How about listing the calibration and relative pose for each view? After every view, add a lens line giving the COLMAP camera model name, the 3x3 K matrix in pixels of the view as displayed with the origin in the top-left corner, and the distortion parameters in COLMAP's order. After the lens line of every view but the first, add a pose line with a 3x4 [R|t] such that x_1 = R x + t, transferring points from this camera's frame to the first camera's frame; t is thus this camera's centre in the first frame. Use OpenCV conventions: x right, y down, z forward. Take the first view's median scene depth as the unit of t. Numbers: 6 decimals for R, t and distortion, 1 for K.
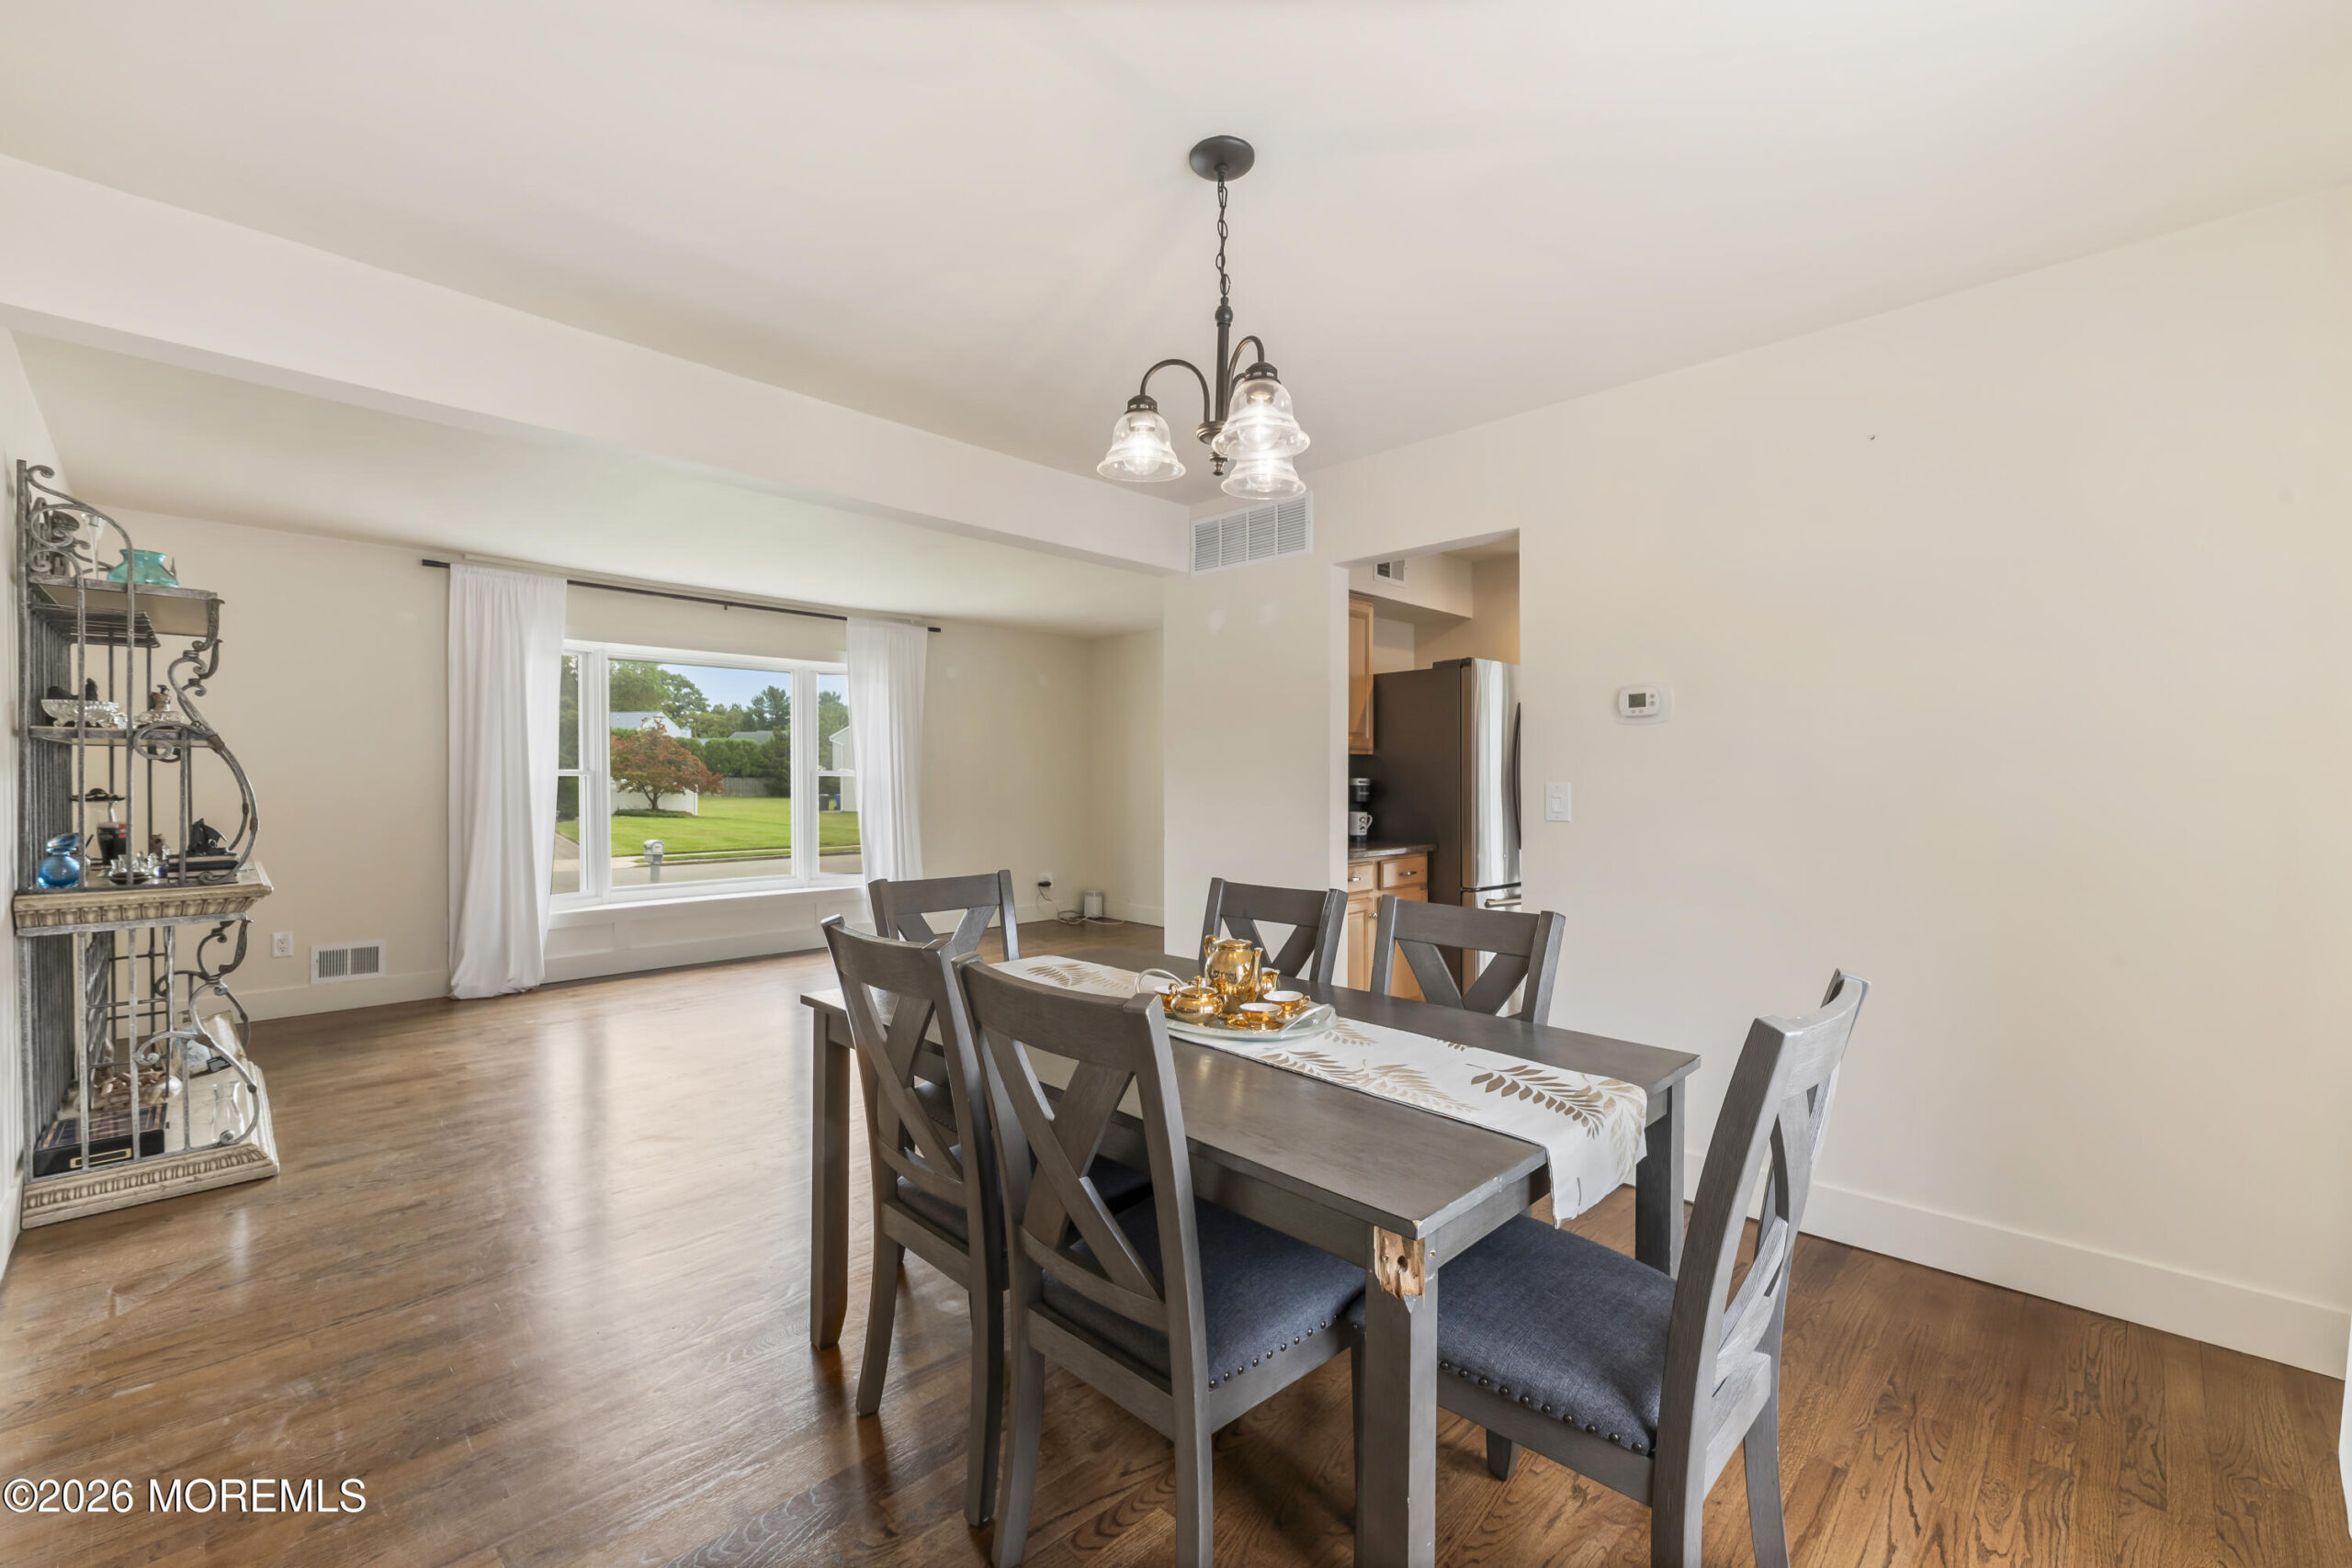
lens RADIAL K [[978.7, 0, 1187.8], [0, 978.7, 782.9], [0, 0, 1]] dist [-0.002767, 0.000013]
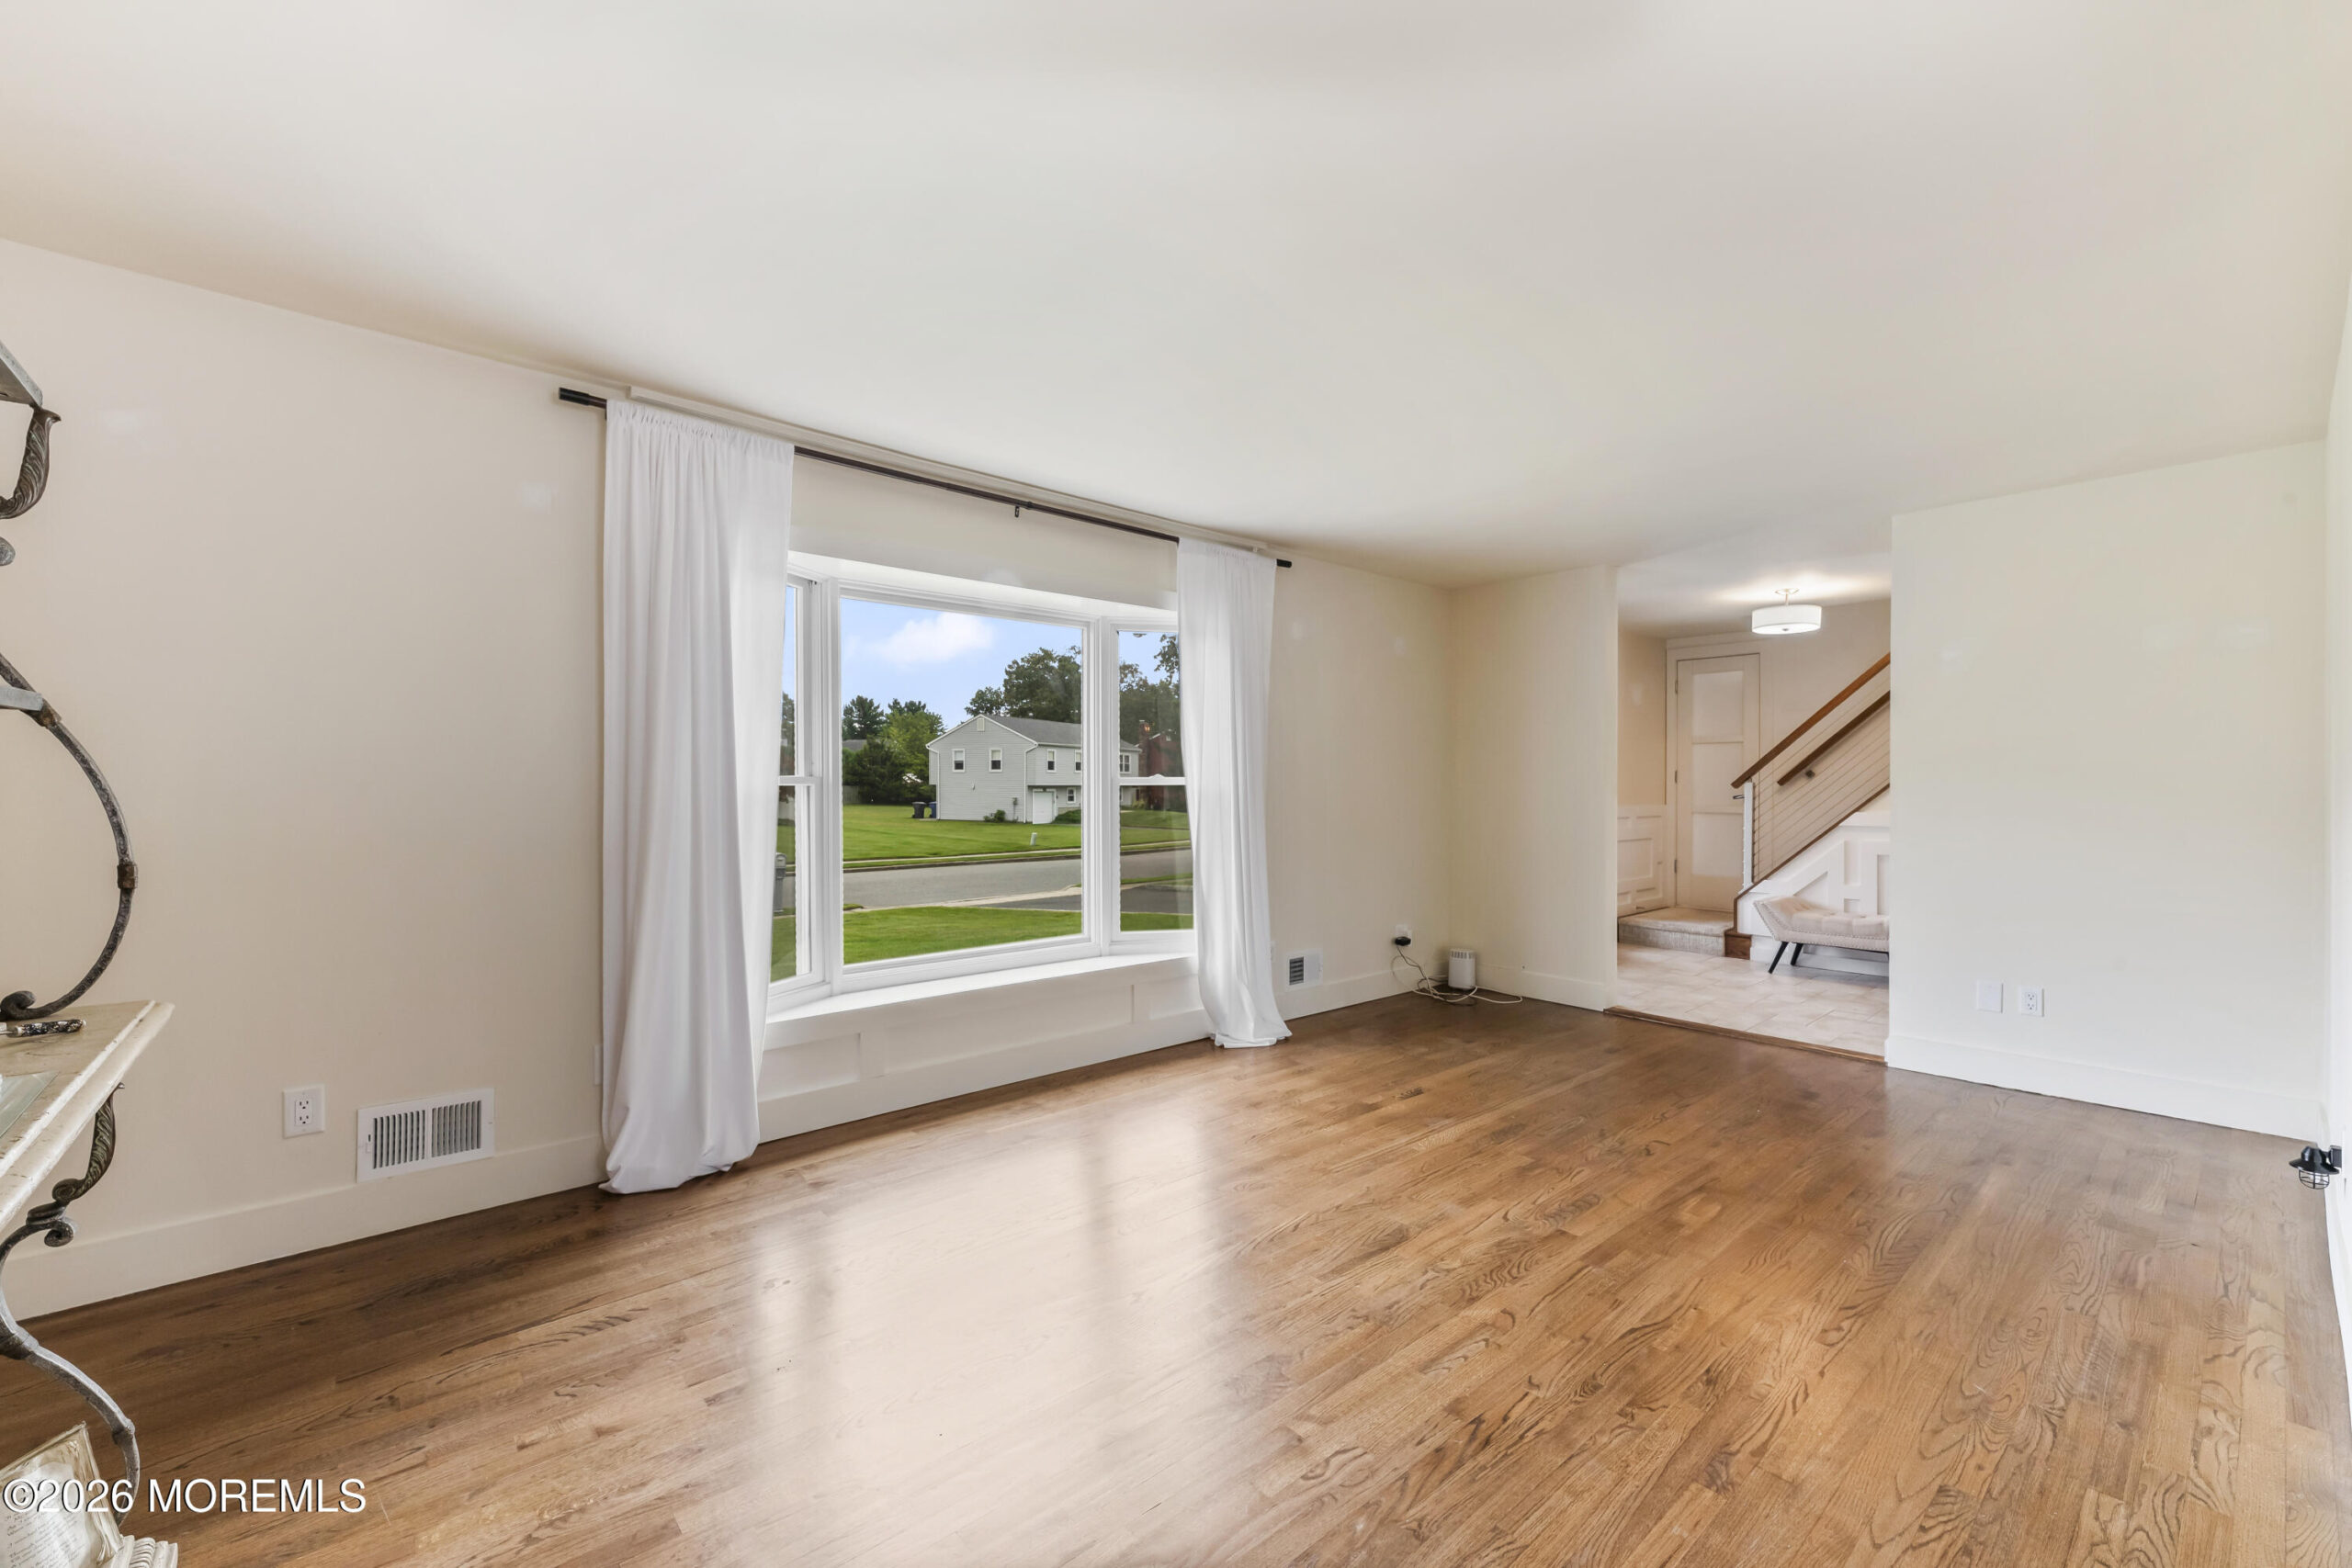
lens RADIAL K [[959.1, 0, 1171.3], [0, 959.1, 787.5], [0, 0, 1]] dist [0.001541, -0.000158]
pose [[0.996853, 0.000406, -0.079269, -0.371513], [-0.000648, 0.999995, -0.003017, -0.003892], [0.079267, 0.003058, 0.996849, 0.458249]]
